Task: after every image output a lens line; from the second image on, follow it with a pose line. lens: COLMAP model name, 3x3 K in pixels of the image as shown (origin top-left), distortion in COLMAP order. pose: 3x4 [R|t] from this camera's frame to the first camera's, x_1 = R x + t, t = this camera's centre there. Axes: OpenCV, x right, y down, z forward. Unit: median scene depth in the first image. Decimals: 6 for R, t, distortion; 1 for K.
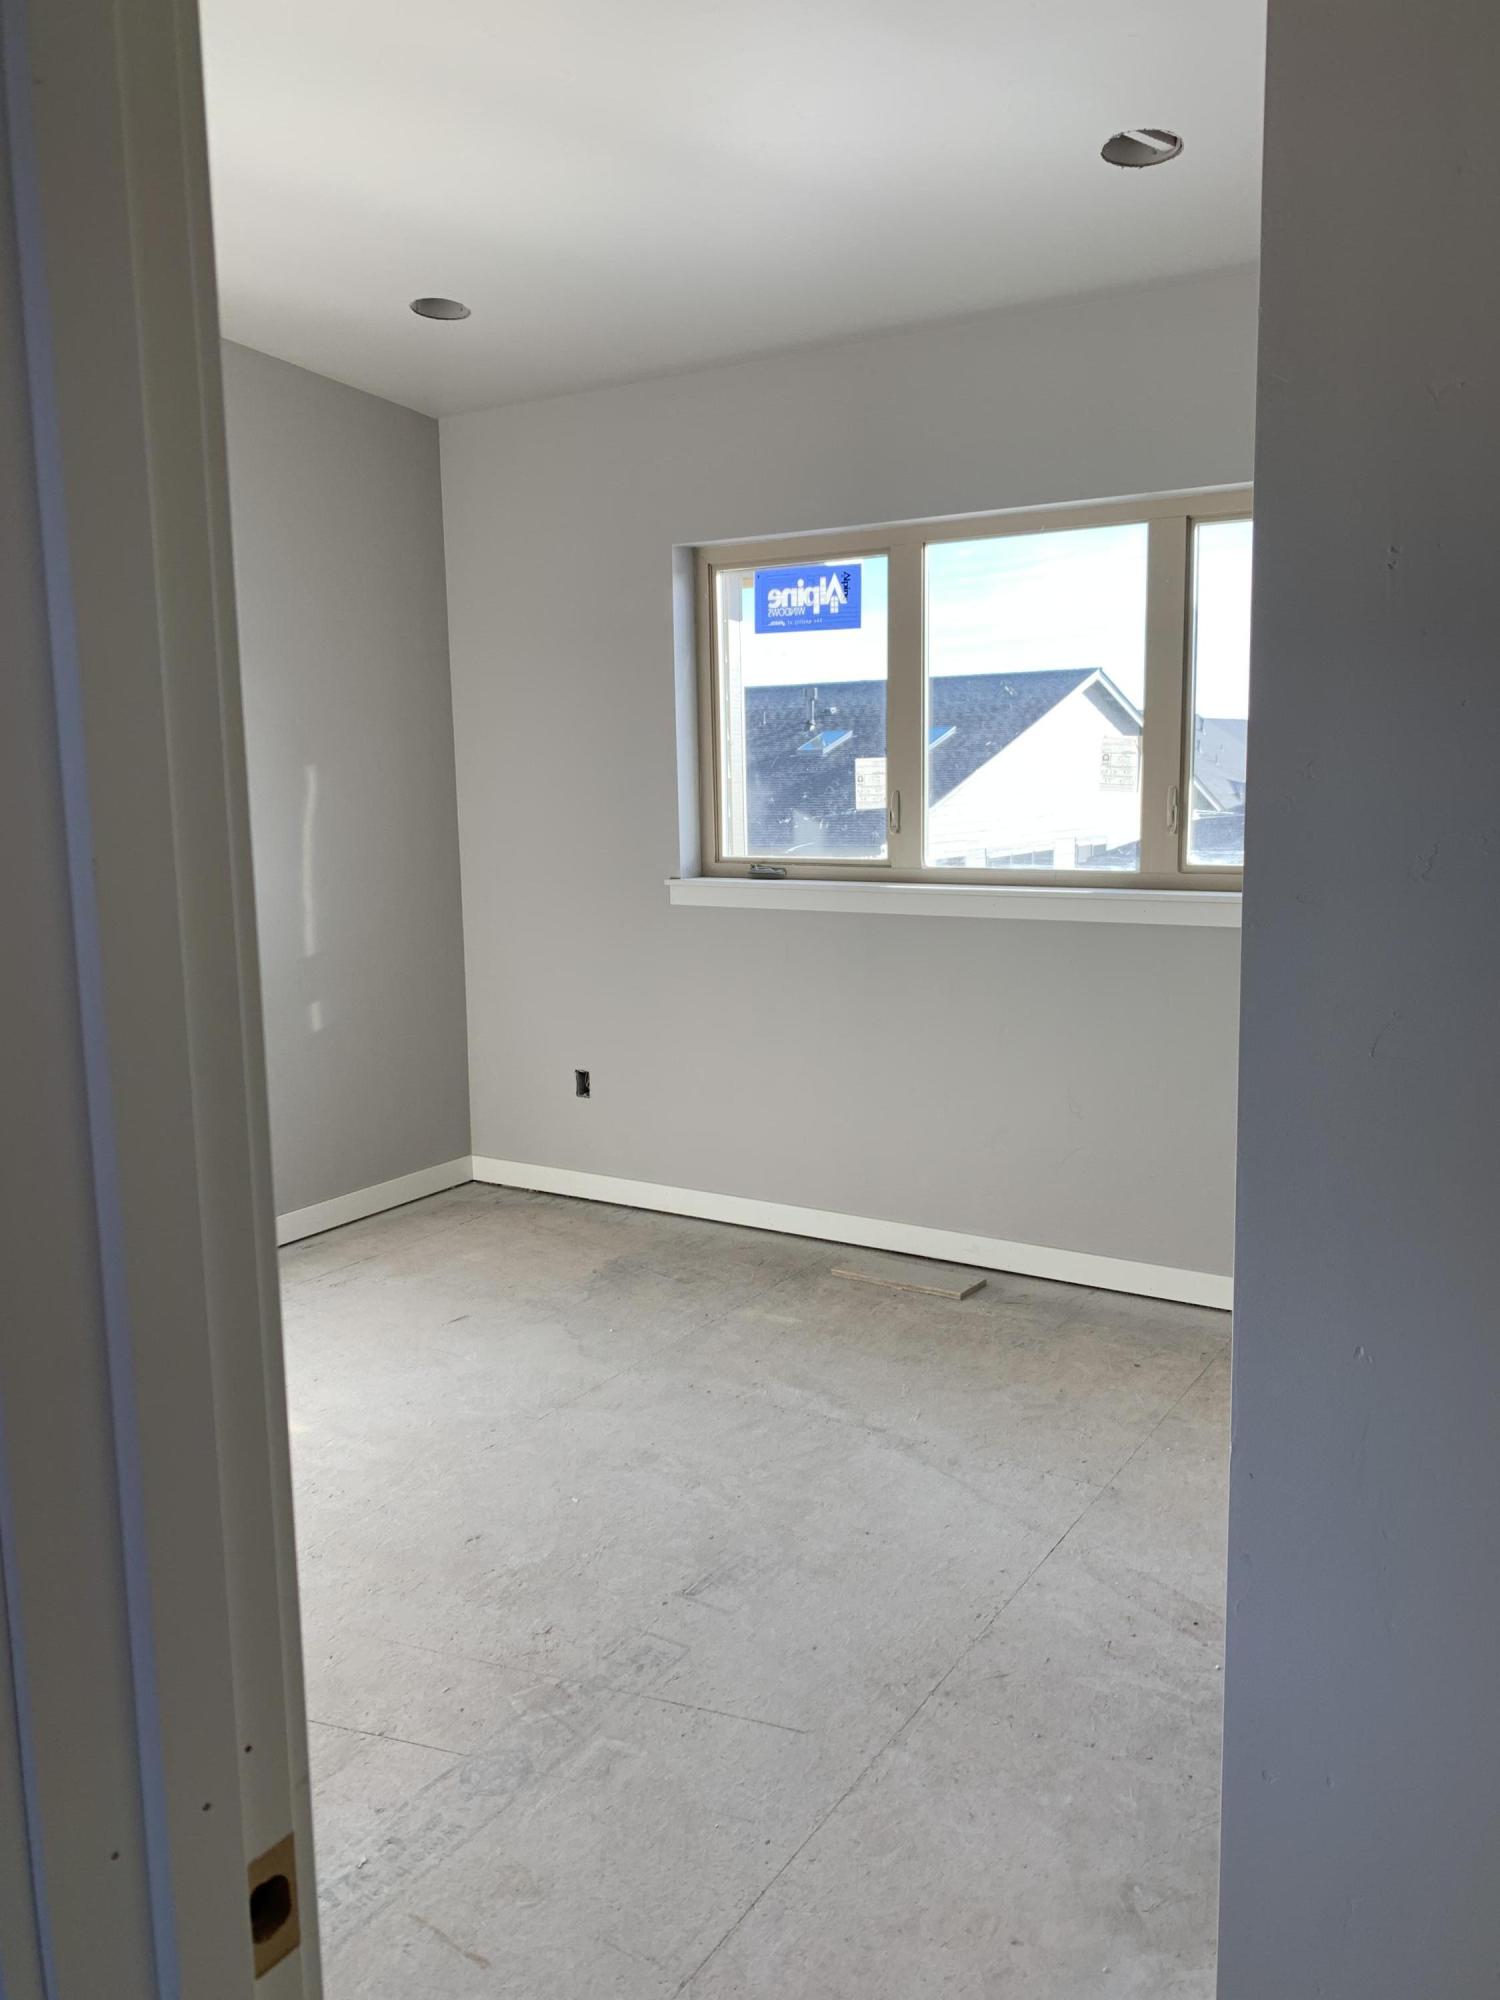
lens RADIAL K [[1510.4, 0, 750.0], [0, 1510.4, 1000.0], [0, 0, 1]] dist [0.010167, -0.000608]
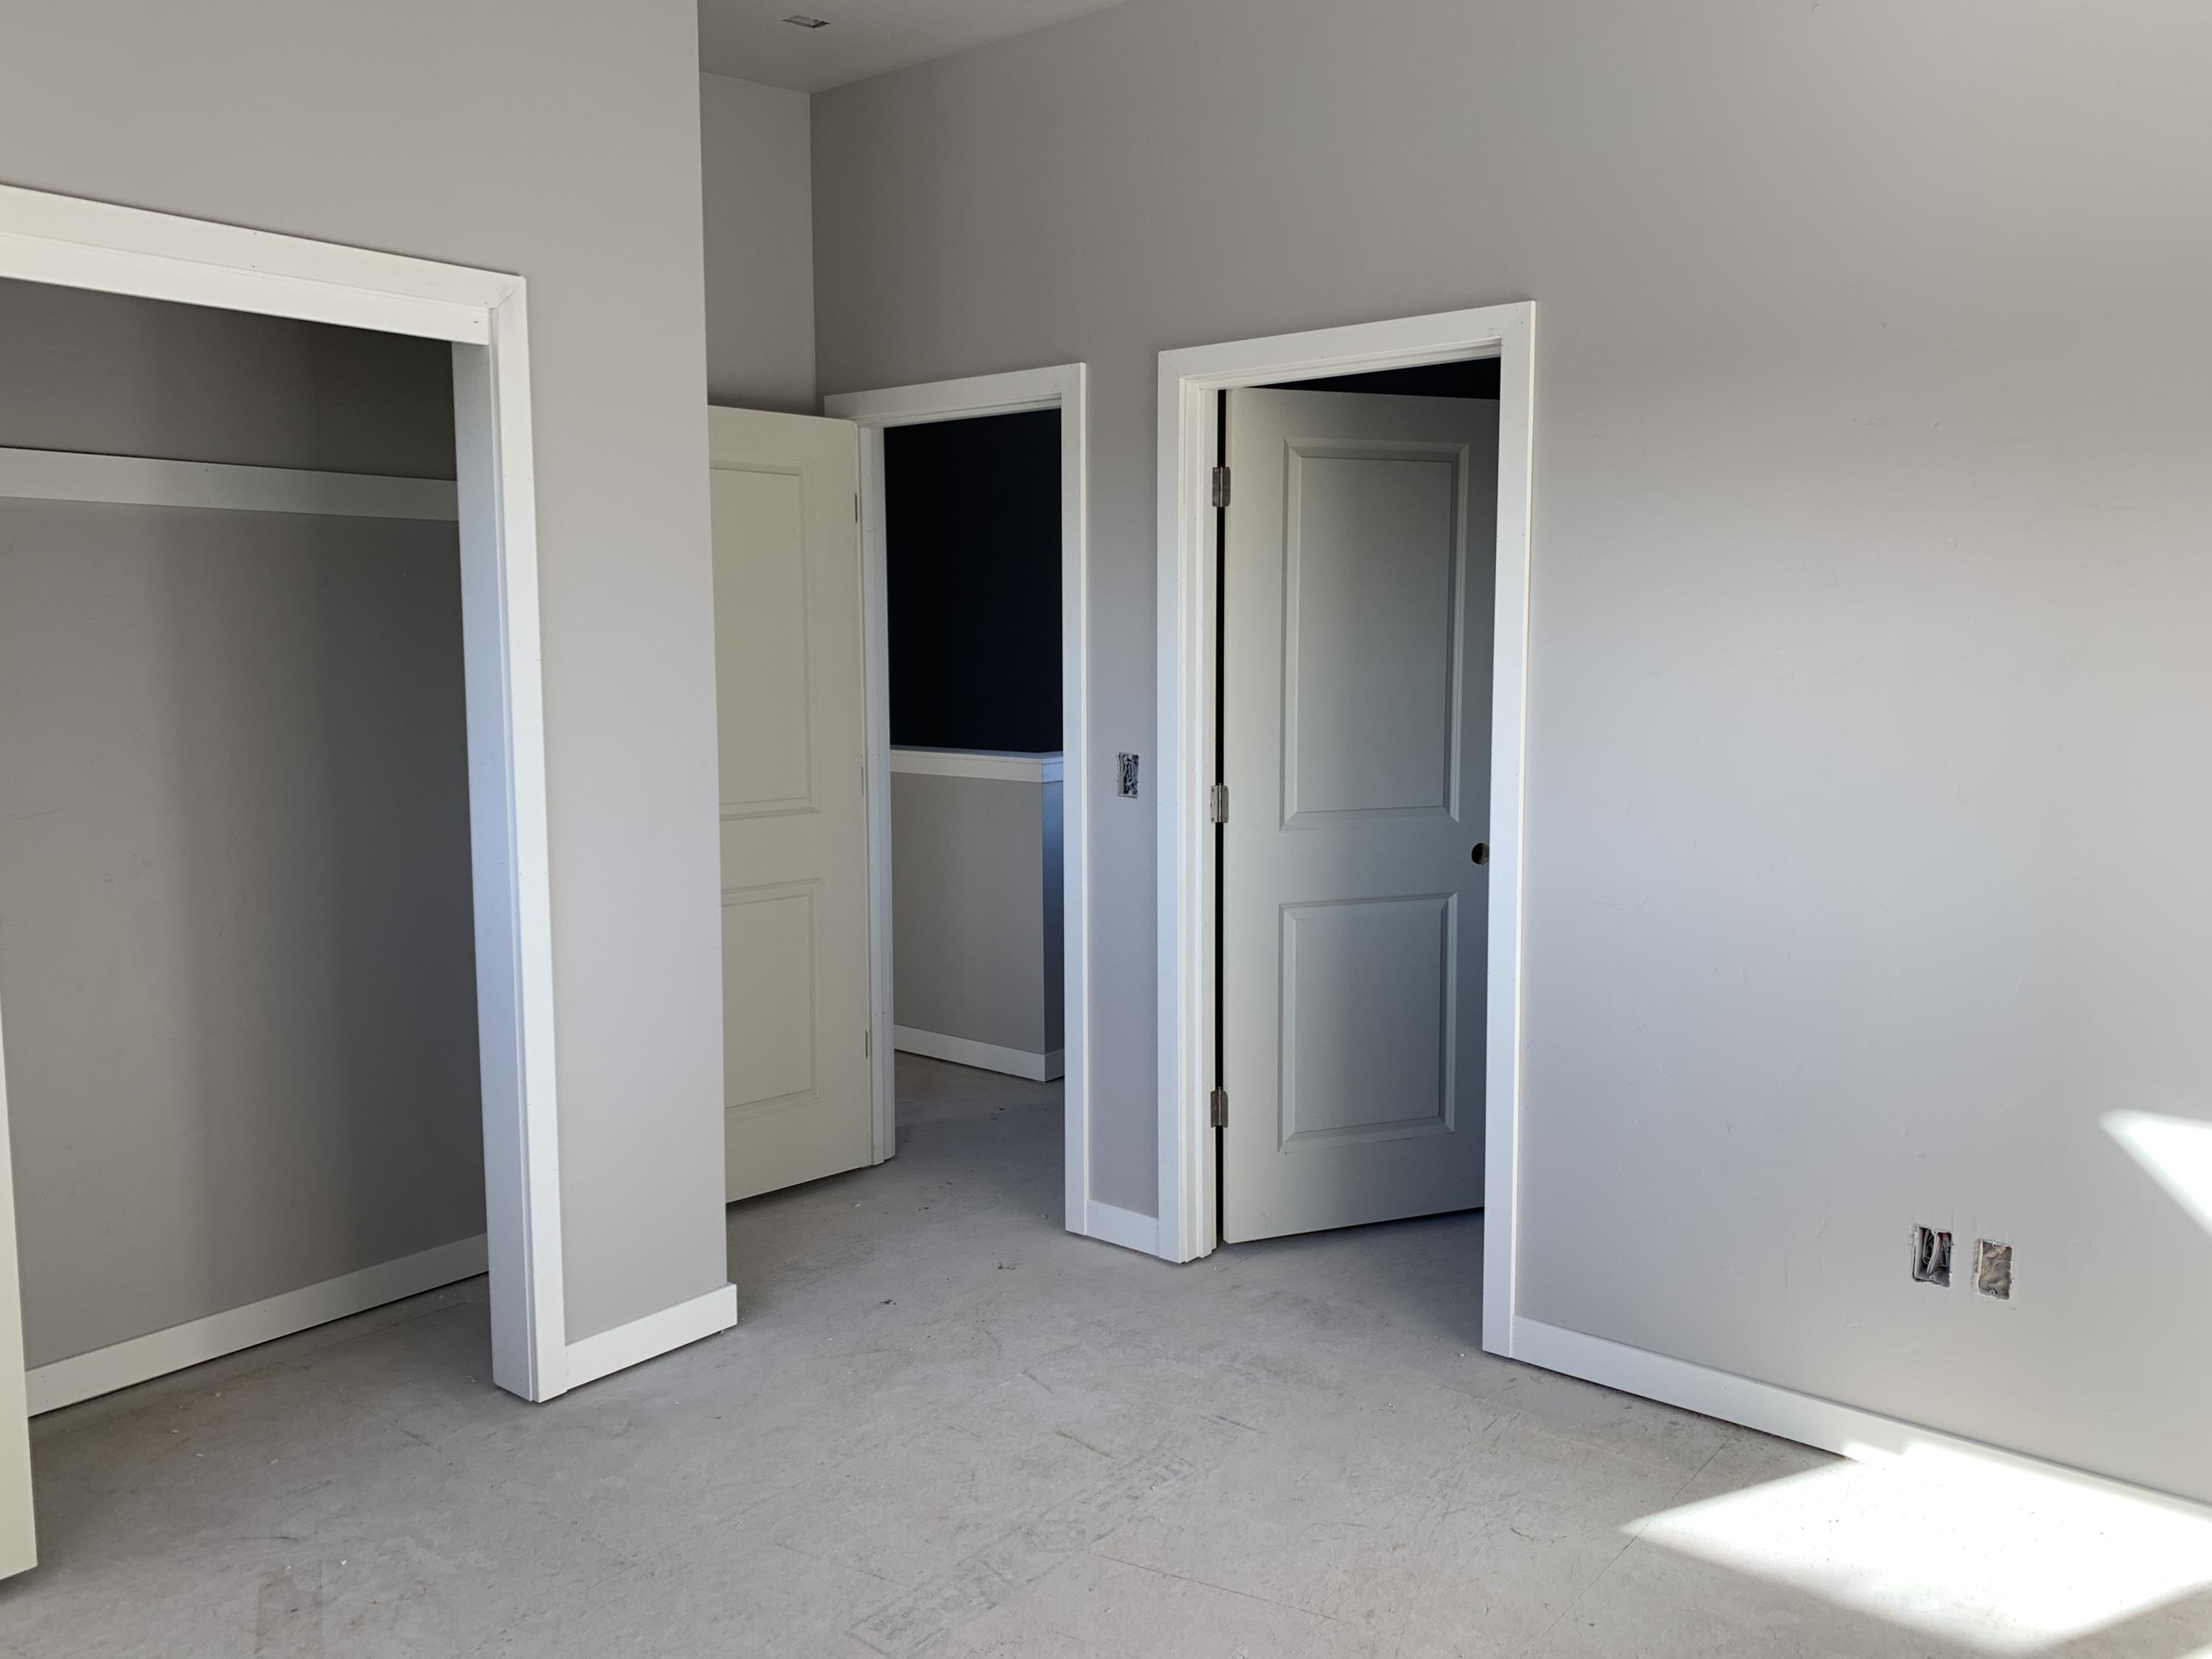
lens RADIAL K [[1670.5, 0, 1106.0], [0, 1670.5, 829.5], [0, 0, 1]] dist [0.010167, -0.000608]
pose [[-0.992875, 0.005329, 0.119037, -0.346465], [0.036220, 0.965226, 0.258895, -0.315051], [-0.113518, 0.261362, -0.958542, 1.994593]]
